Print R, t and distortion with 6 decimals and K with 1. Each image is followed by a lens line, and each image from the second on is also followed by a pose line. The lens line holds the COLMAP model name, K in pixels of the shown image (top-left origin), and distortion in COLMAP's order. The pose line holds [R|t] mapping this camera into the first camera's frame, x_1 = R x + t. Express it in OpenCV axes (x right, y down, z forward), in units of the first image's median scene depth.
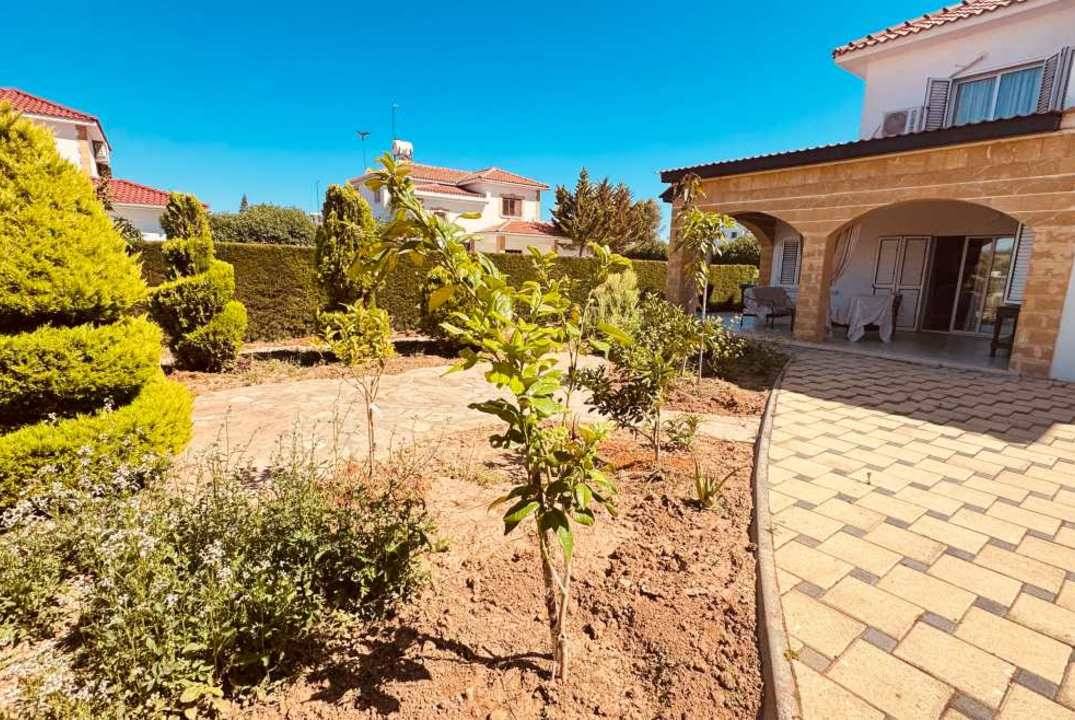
lens RADIAL K [[507.3, 0, 536.5], [0, 507.3, 358.4], [0, 0, 1]] dist [-0.000520, -0.000002]
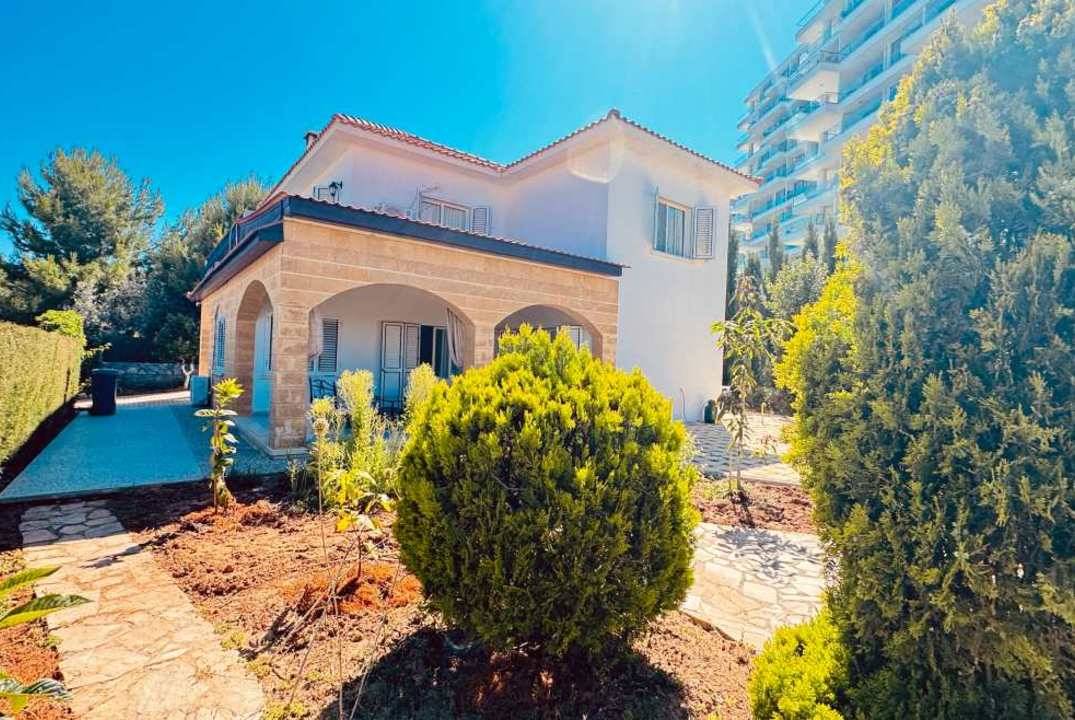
lens RADIAL K [[507.3, 0, 536.5], [0, 507.3, 358.4], [0, 0, 1]] dist [-0.000520, -0.000002]
pose [[-0.031903, -0.022827, 0.999230, -0.355722], [0.147355, 0.988707, 0.027291, -0.157838], [-0.988569, 0.148112, -0.028179, 0.778694]]
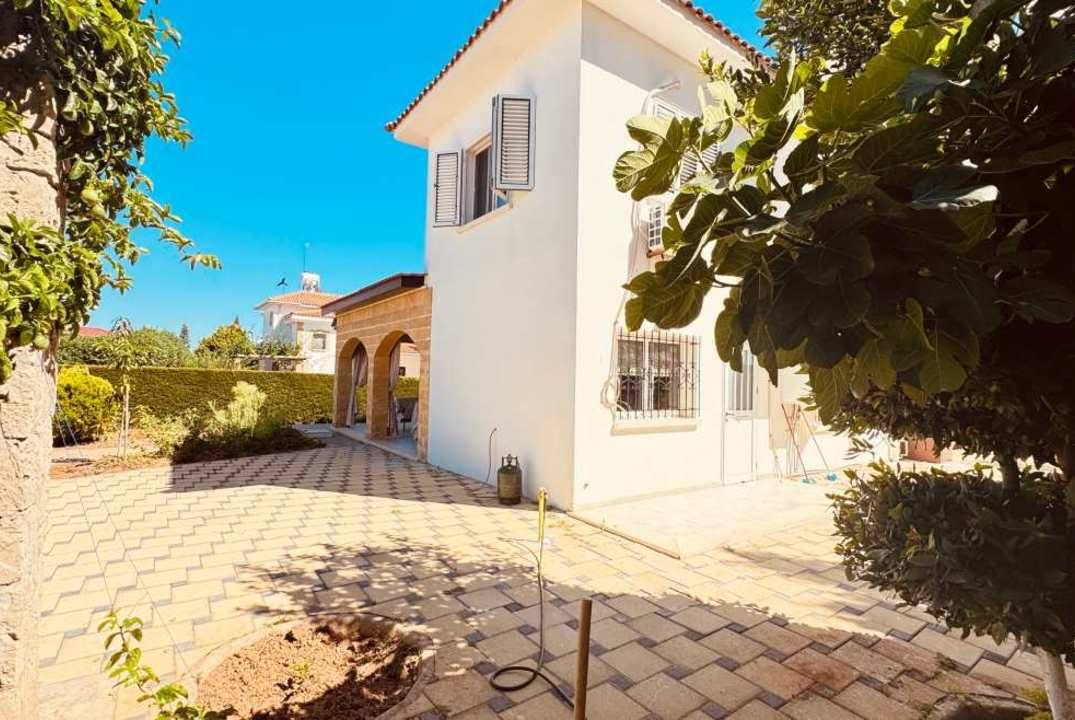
lens RADIAL K [[507.3, 0, 536.5], [0, 507.3, 358.4], [0, 0, 1]] dist [-0.000520, -0.000002]
pose [[0.999850, 0.001230, -0.017262, 0.824336], [-0.005068, 0.974543, -0.224143, 0.043662], [0.016547, 0.224197, 0.974403, -0.214301]]
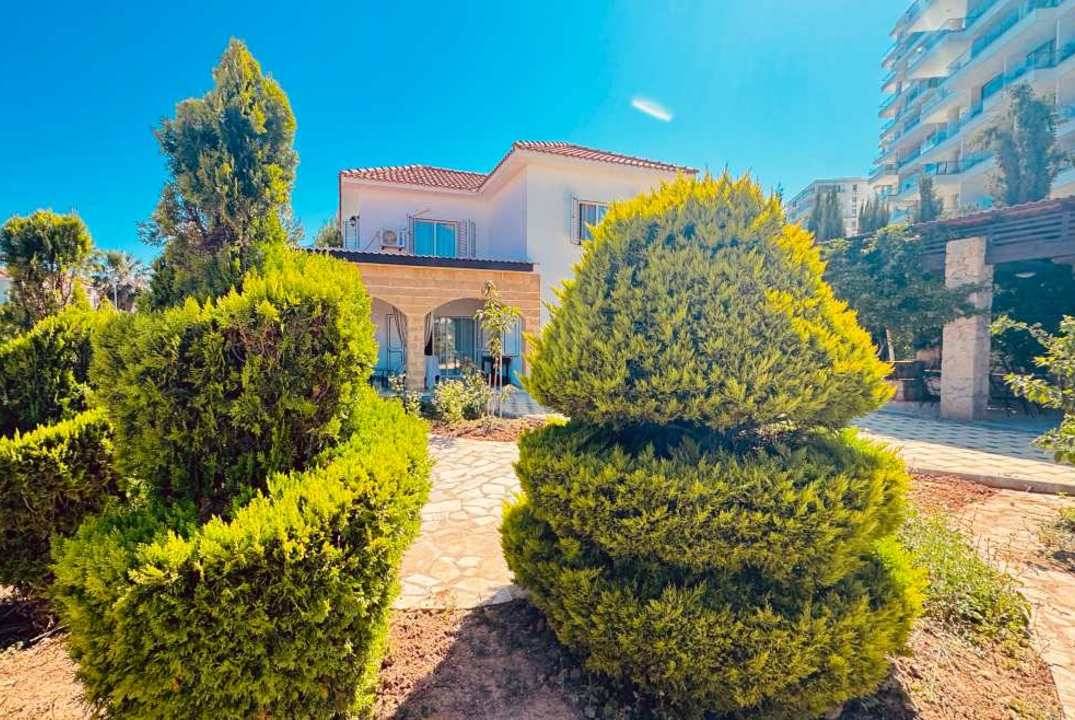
lens RADIAL K [[522.6, 0, 537.3], [0, 522.6, 338.8], [0, 0, 1]] dist [-0.000725, -0.000212]
pose [[0.260817, -0.022227, 0.965132, -0.598478], [0.183332, 0.982683, -0.026912, -0.070033], [-0.947821, 0.183958, 0.260375, 0.277954]]
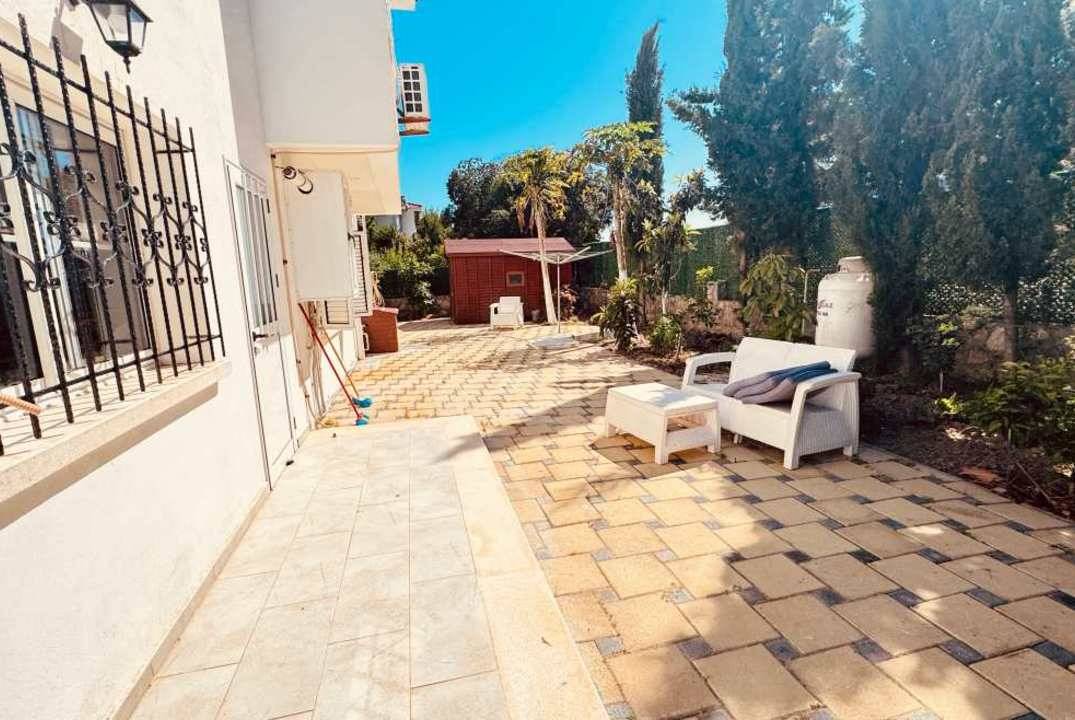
lens RADIAL K [[503.3, 0, 536.0], [0, 503.3, 361.8], [0, 0, 1]] dist [-0.000210, -0.009860]
pose [[0.377806, -0.203306, 0.903288, 0.856278], [0.217260, 0.967822, 0.126961, -0.025250], [-0.900034, 0.148282, 0.409819, 0.202630]]
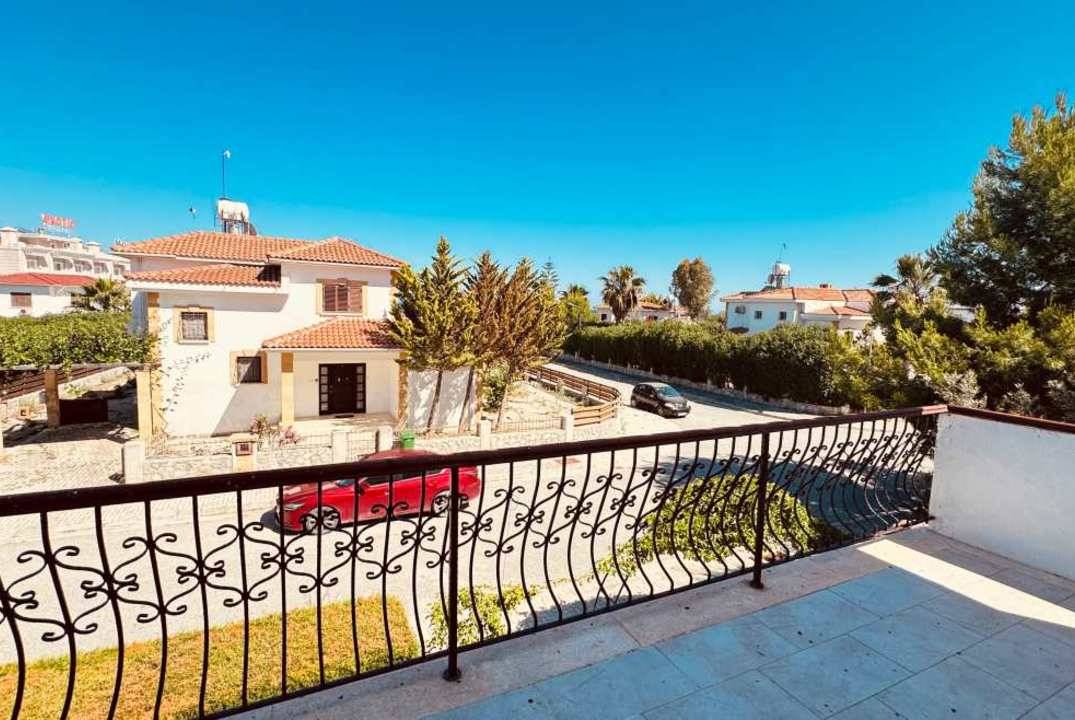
lens RADIAL K [[507.3, 0, 536.5], [0, 507.3, 358.4], [0, 0, 1]] dist [-0.000520, -0.000002]
pose [[0.983970, 0.028550, -0.176035, 0.876444], [-0.044801, 0.995020, -0.089043, -0.518809], [0.172616, 0.095502, 0.980348, 1.252009]]
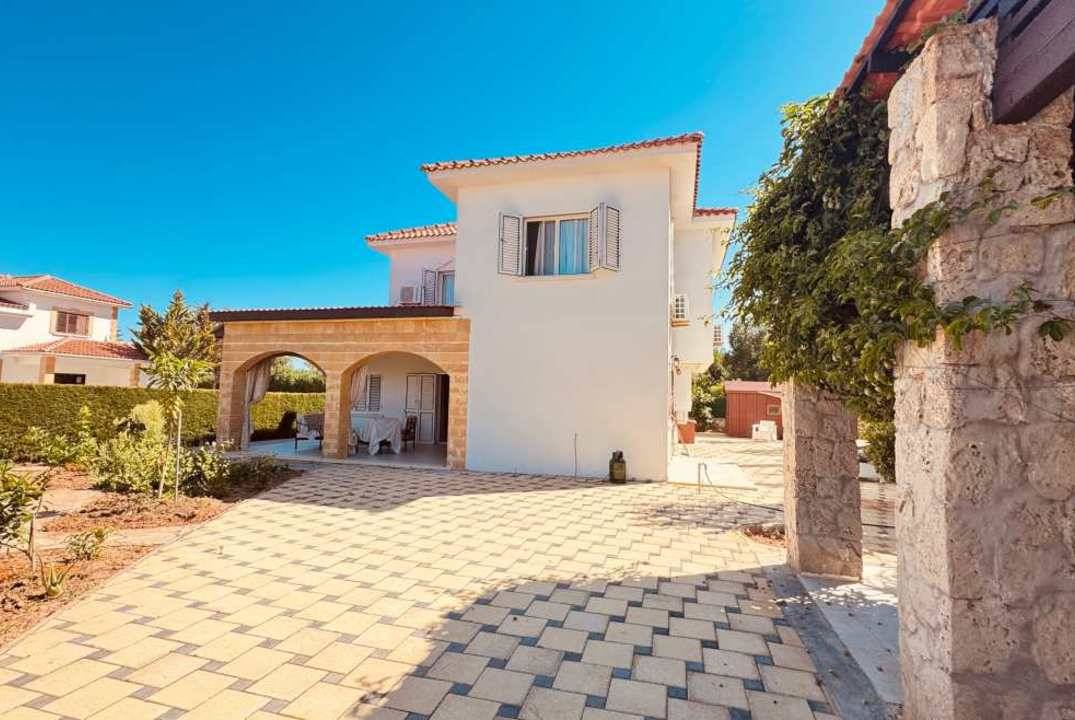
lens RADIAL K [[507.3, 0, 536.5], [0, 507.3, 358.4], [0, 0, 1]] dist [-0.000520, -0.000002]
pose [[0.791944, 0.040183, 0.609269, 0.145654], [0.108415, 0.972723, -0.205075, 0.031281], [-0.600891, 0.228462, 0.765986, -0.238058]]
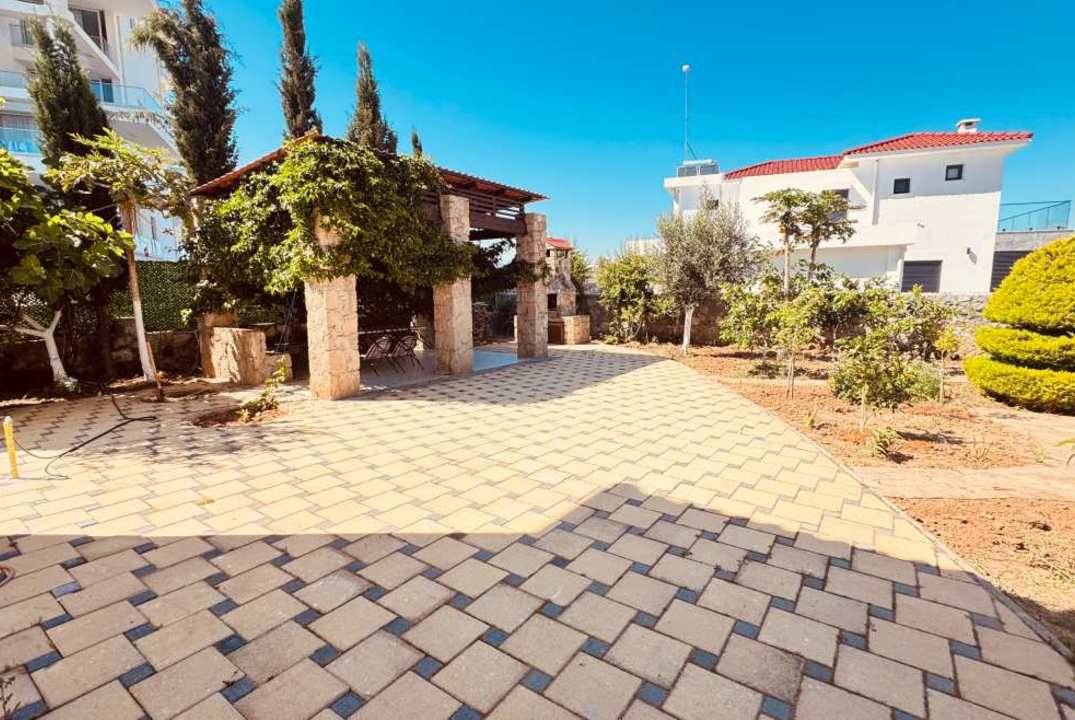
lens RADIAL K [[507.3, 0, 536.5], [0, 507.3, 358.4], [0, 0, 1]] dist [-0.000520, -0.000002]
pose [[-0.954492, 0.022241, -0.297406, 0.551416], [-0.071395, 0.951179, 0.300268, -0.133611], [0.289565, 0.307836, -0.906305, 0.690689]]
